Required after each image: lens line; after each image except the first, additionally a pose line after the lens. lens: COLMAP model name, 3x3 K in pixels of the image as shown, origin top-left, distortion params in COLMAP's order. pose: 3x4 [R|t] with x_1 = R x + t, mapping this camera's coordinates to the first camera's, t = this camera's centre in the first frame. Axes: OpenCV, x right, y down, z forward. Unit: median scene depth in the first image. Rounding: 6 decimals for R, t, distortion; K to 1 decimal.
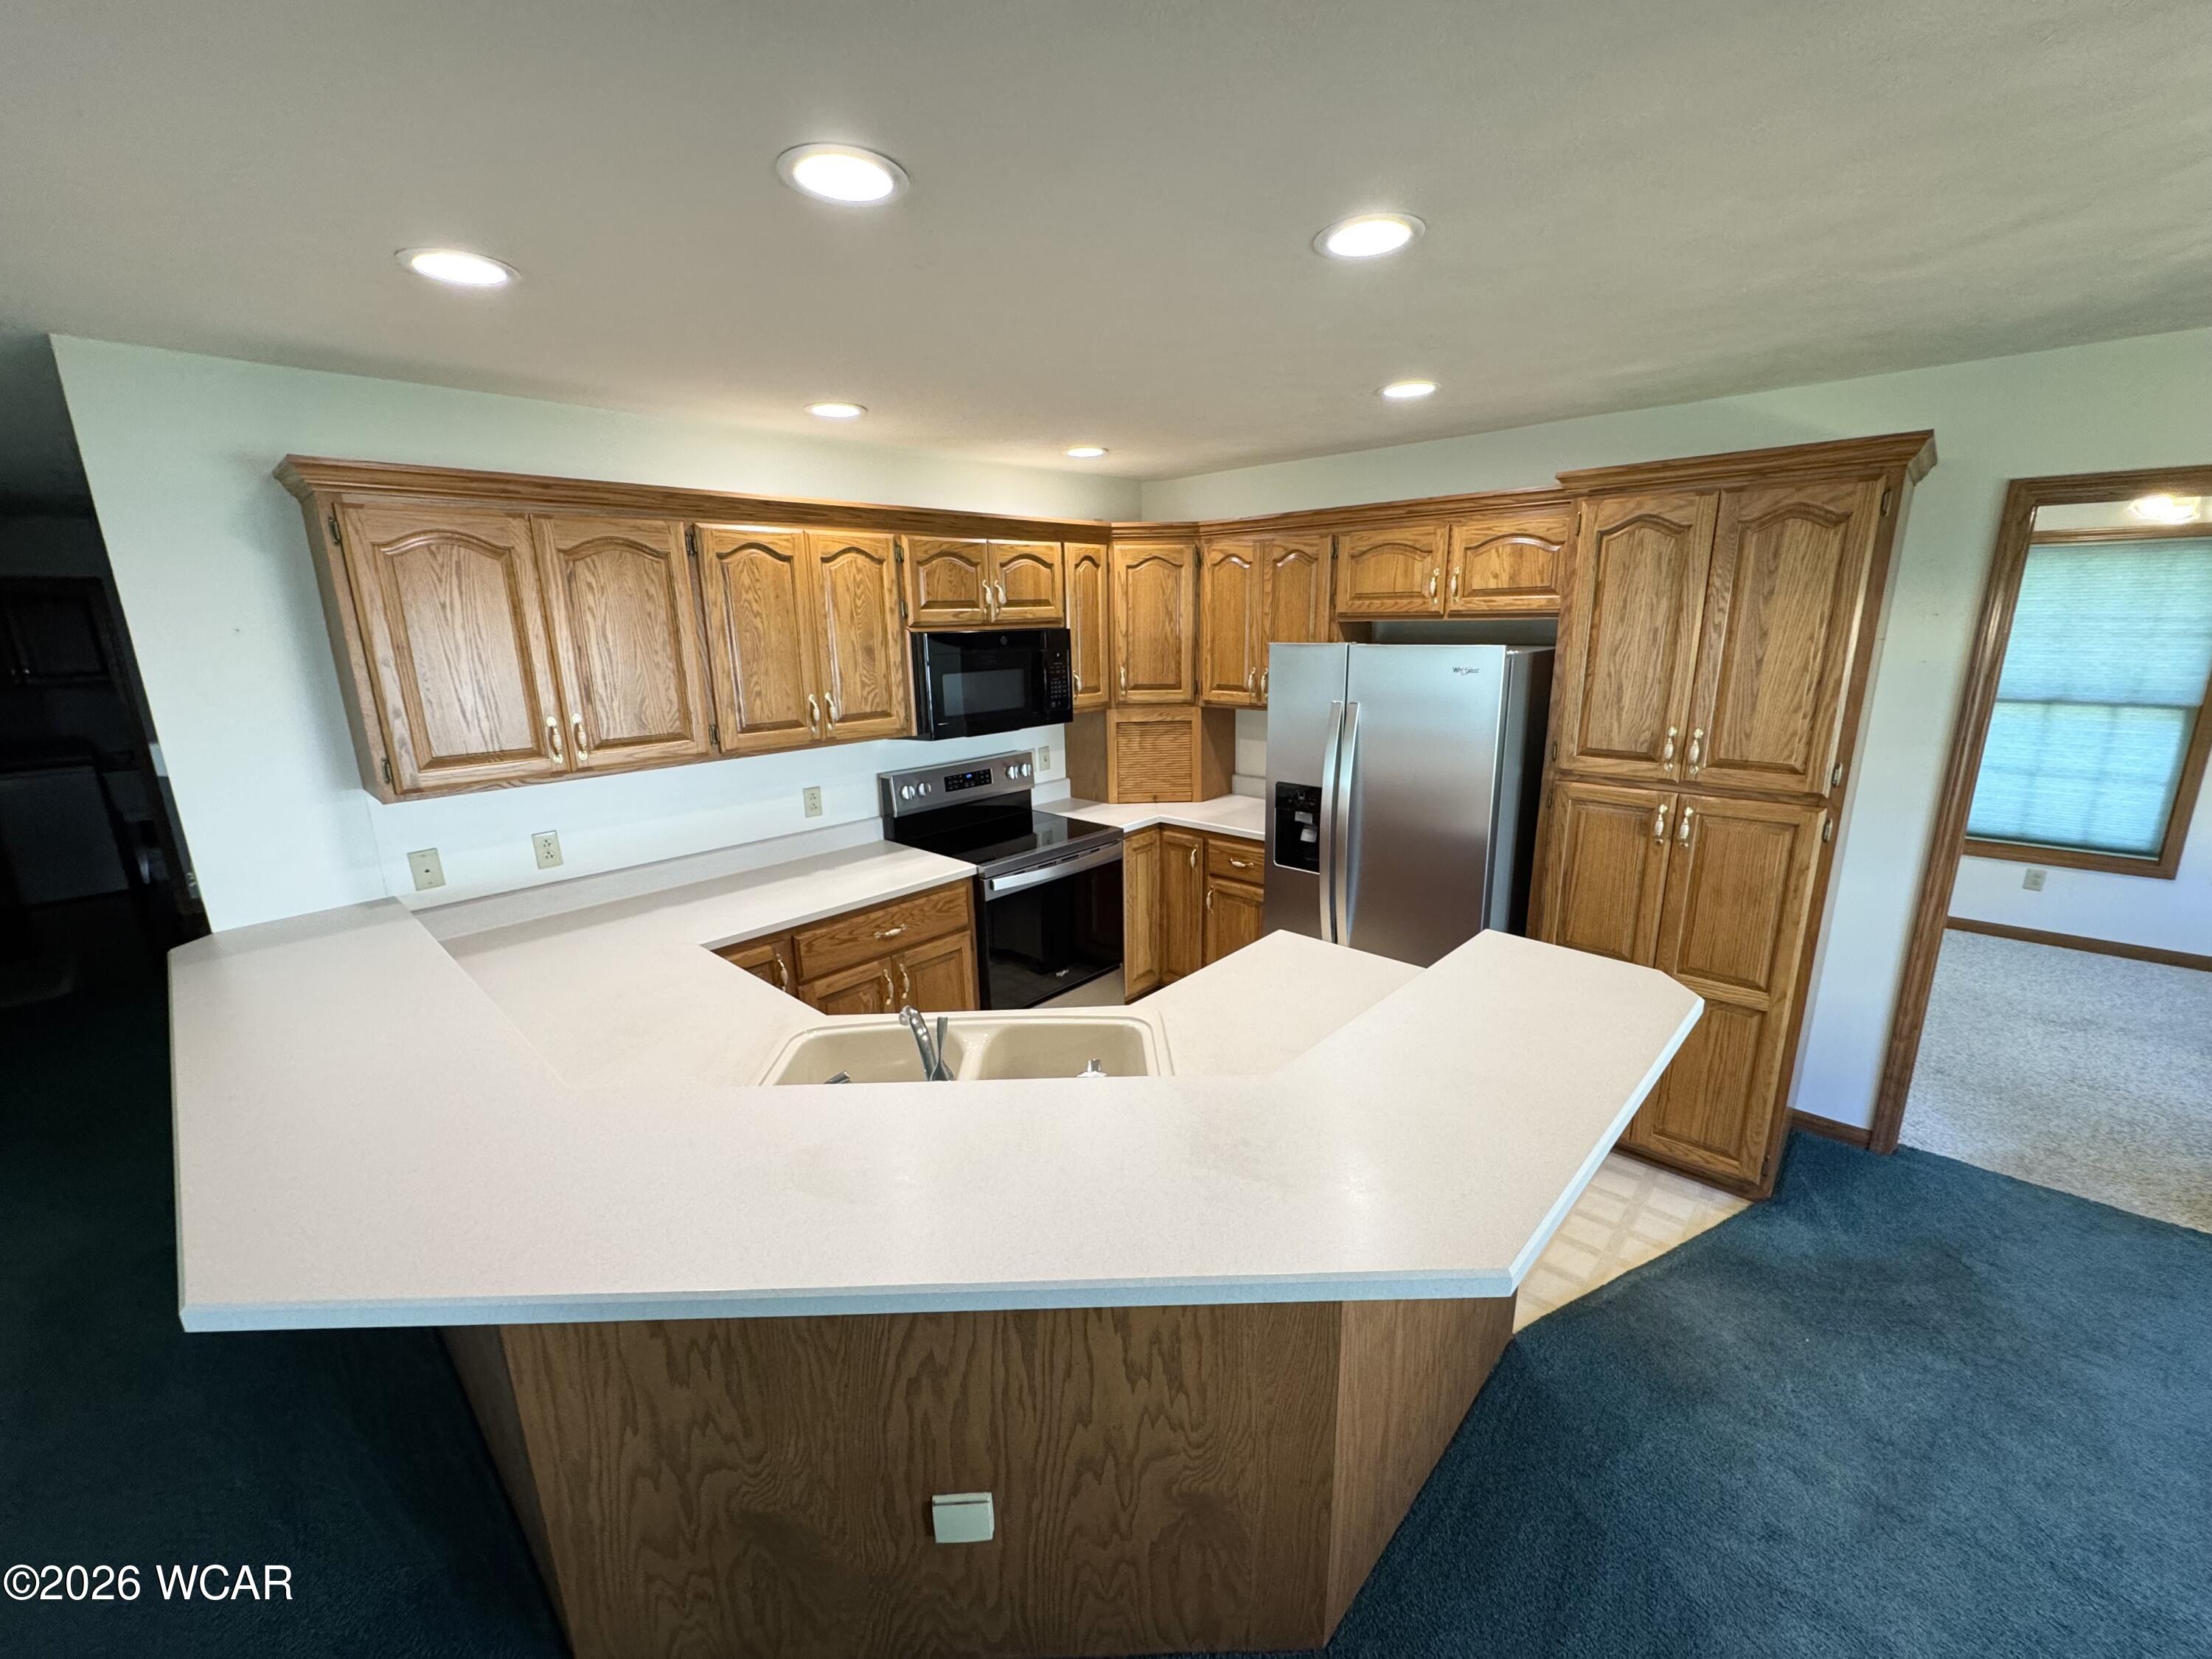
lens RADIAL K [[879.8, 0, 1104.8], [0, 879.8, 828.9], [0, 0, 1]] dist [-0.004310, 0.000349]
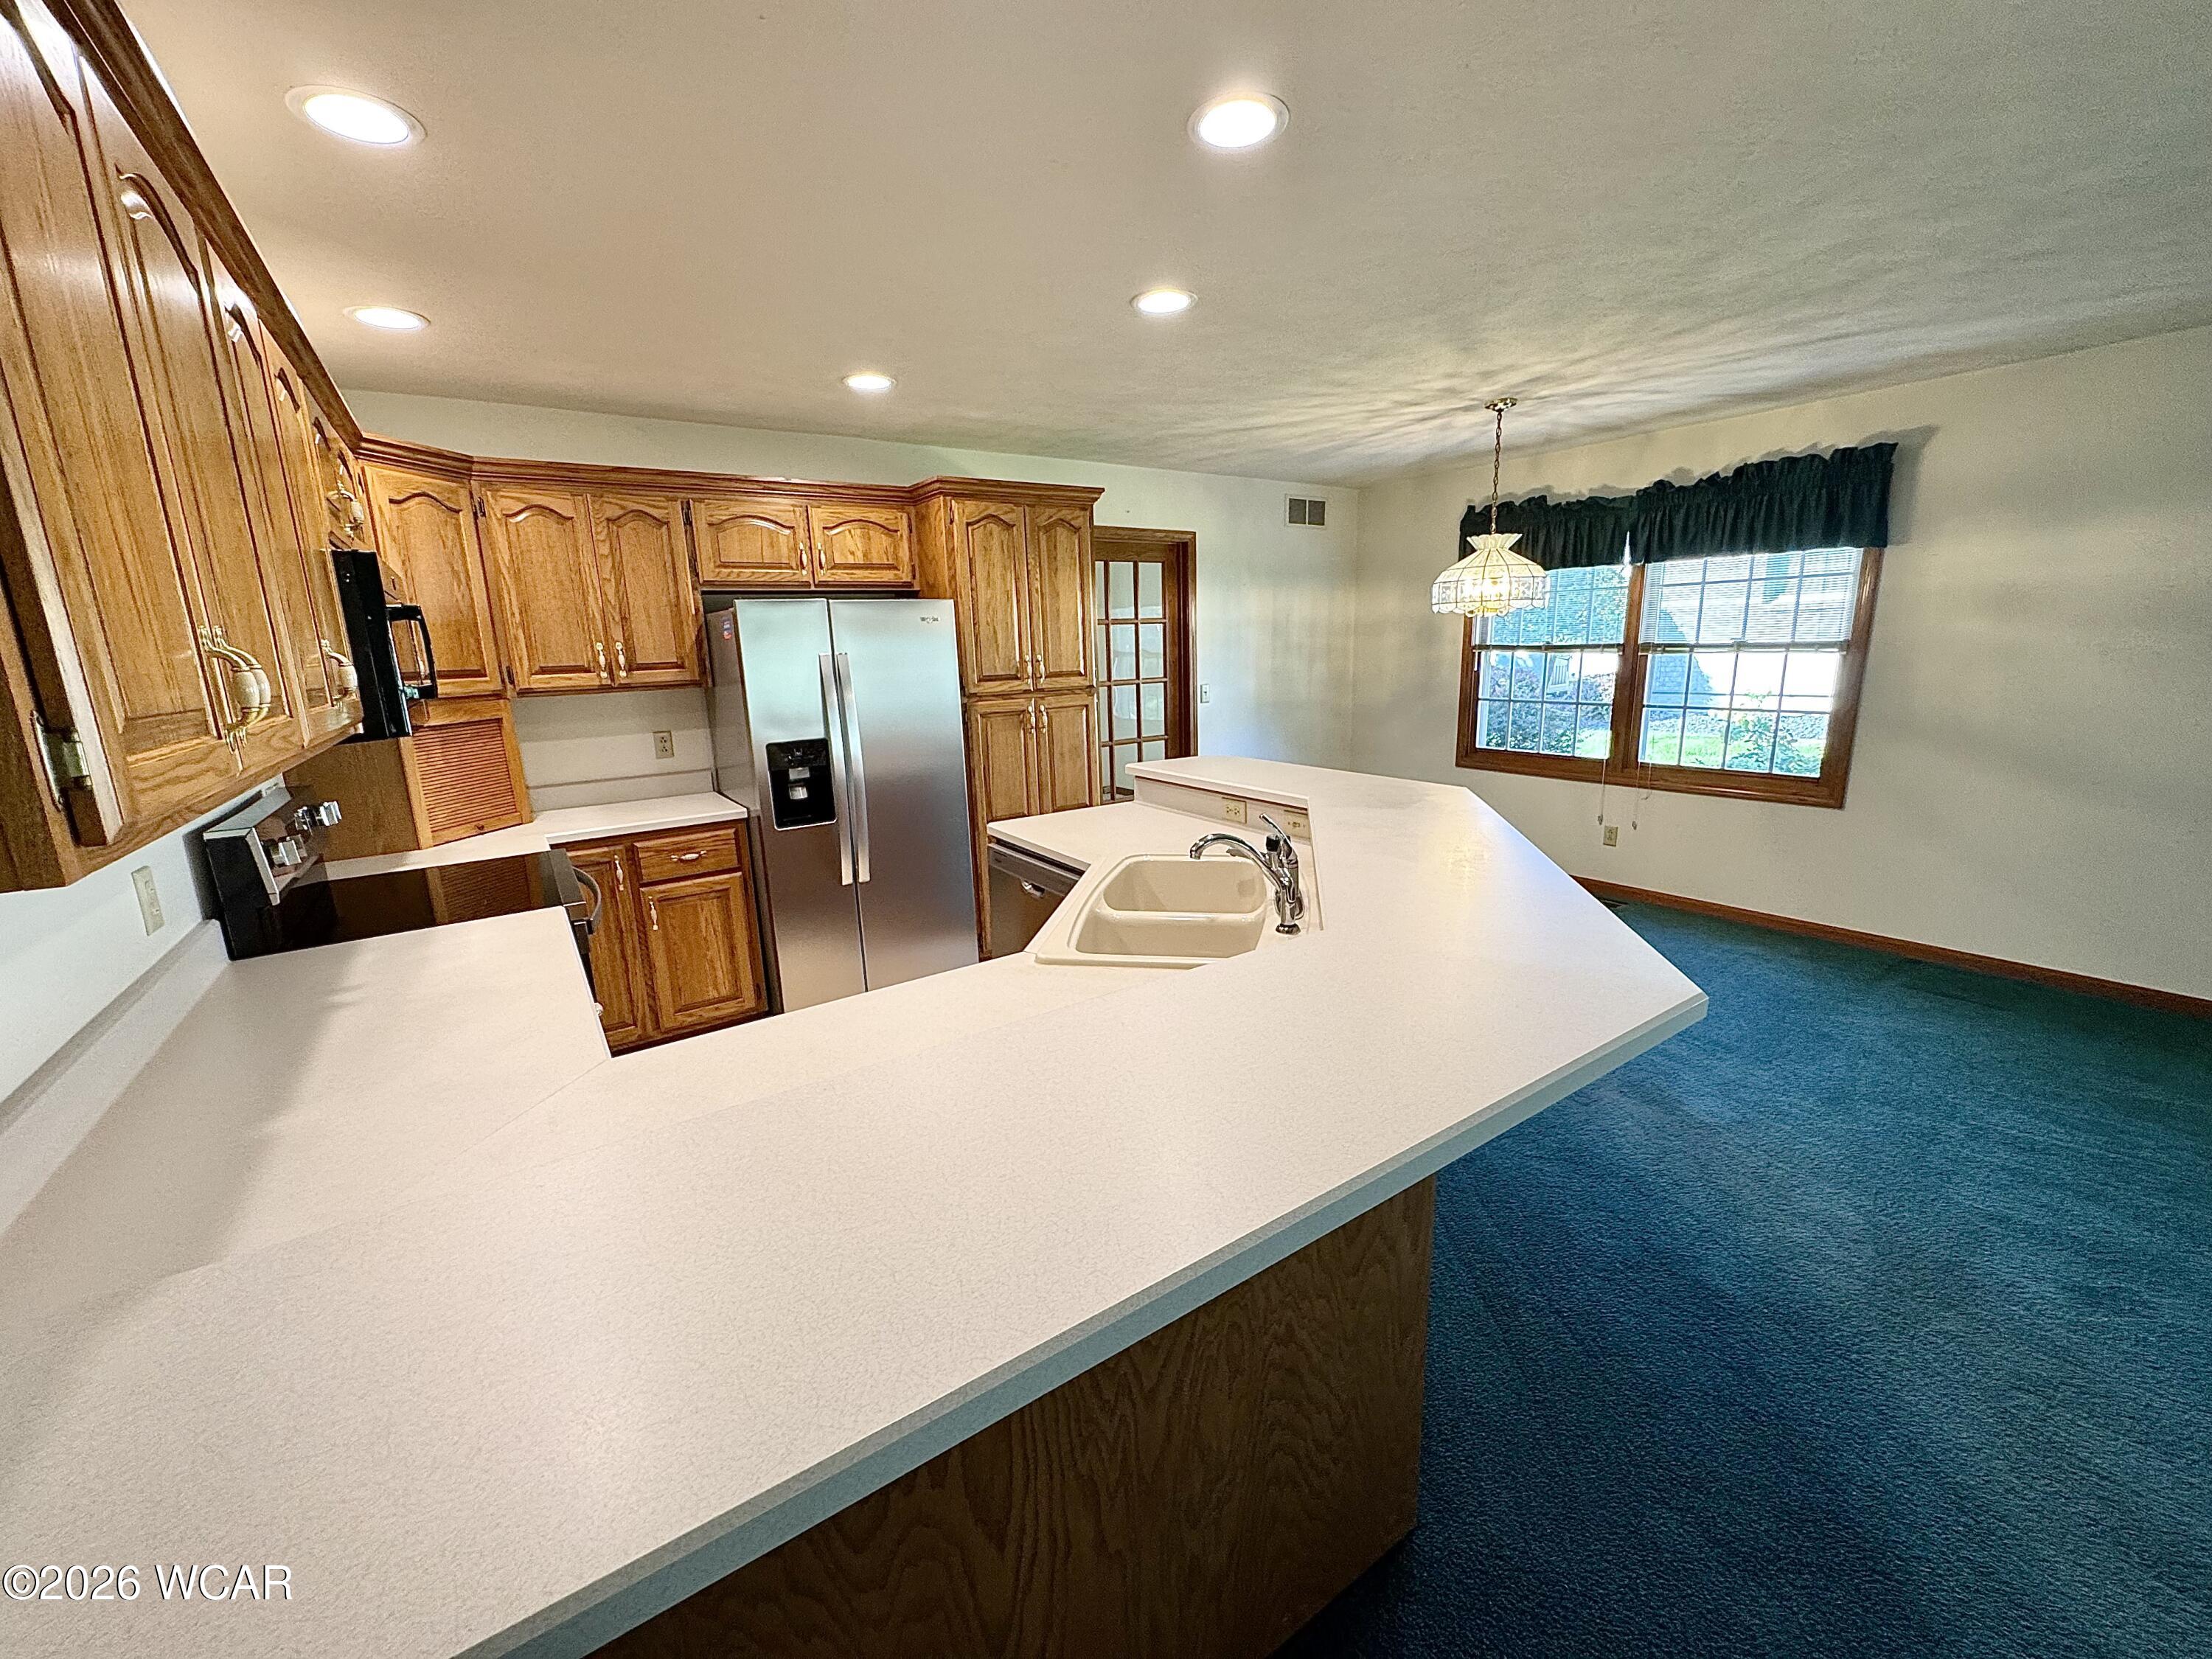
lens RADIAL K [[879.8, 0, 1104.5], [0, 879.8, 831.9], [0, 0, 1]] dist [-0.004310, 0.000349]
pose [[0.213296, -0.196754, 0.956970, -0.683737], [0.261589, 0.955249, 0.138096, 0.003059], [-0.941316, 0.220878, 0.255220, 0.426130]]
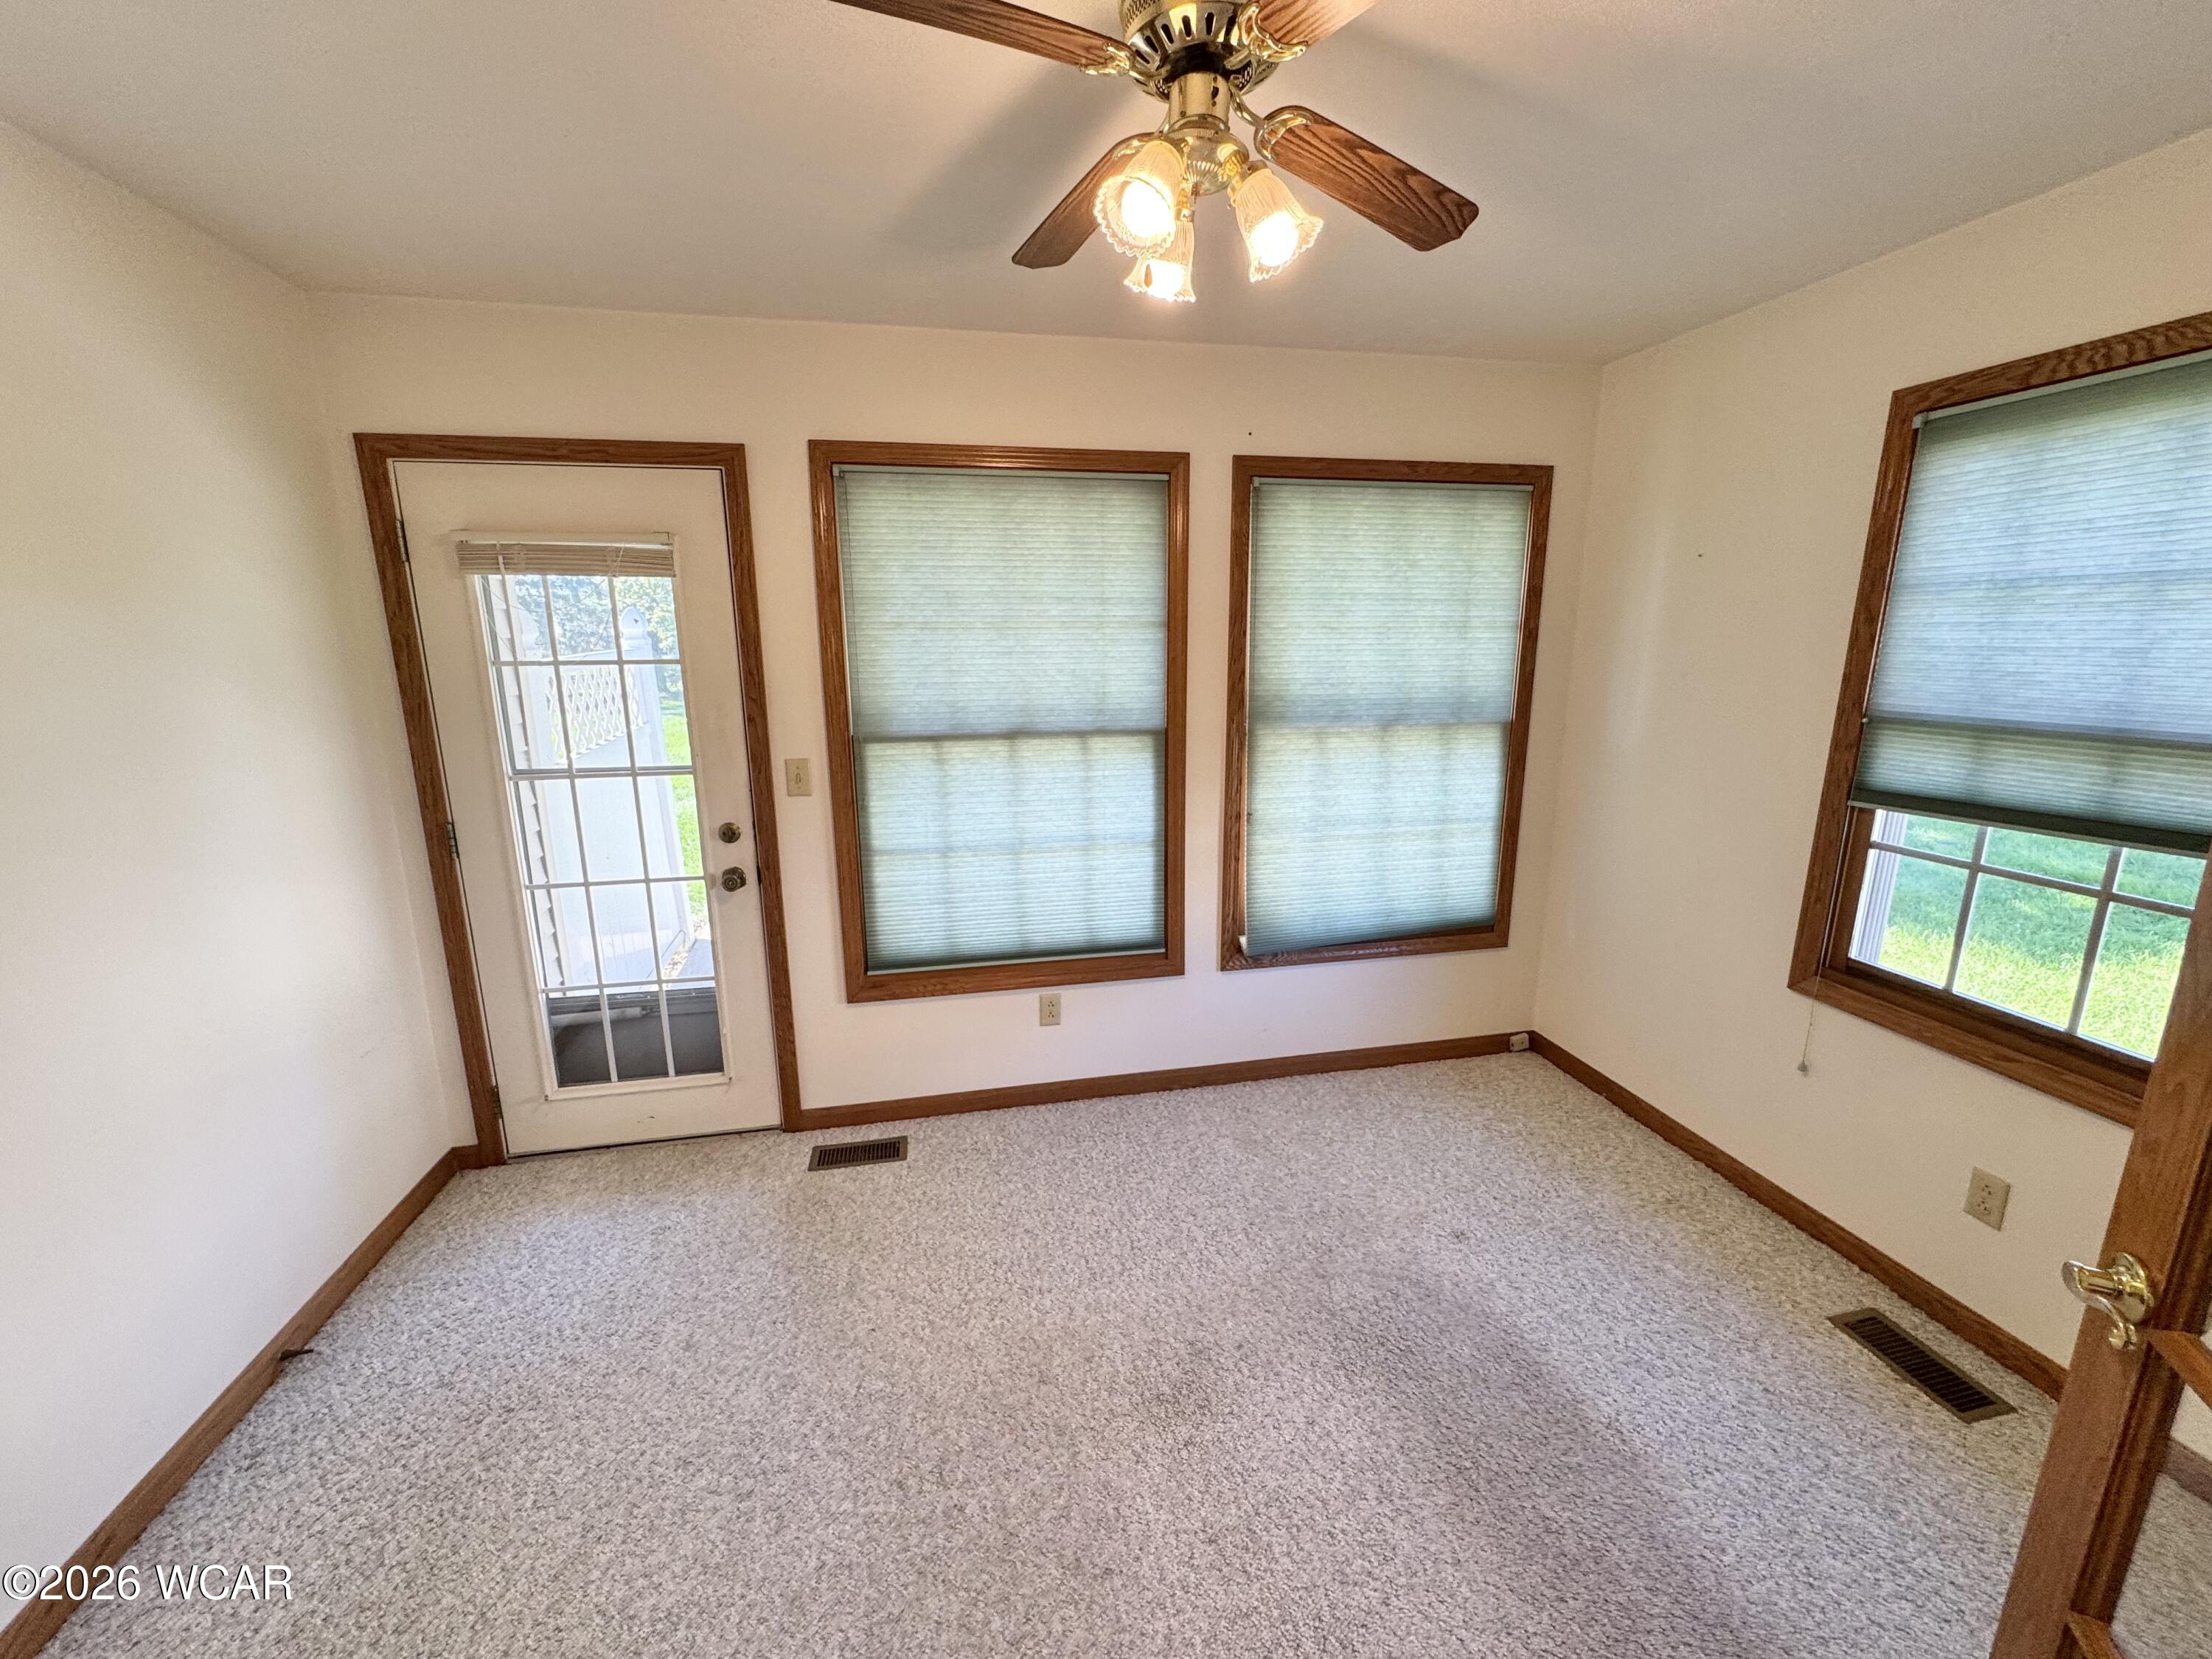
lens RADIAL K [[879.8, 0, 1100.6], [0, 879.8, 845.6], [0, 0, 1]] dist [-0.004310, 0.000349]
pose [[0.606140, -0.158544, 0.779396, 0.846775], [0.189464, 0.980504, 0.052106, -0.121469], [-0.772462, 0.116084, 0.624361, 0.782568]]
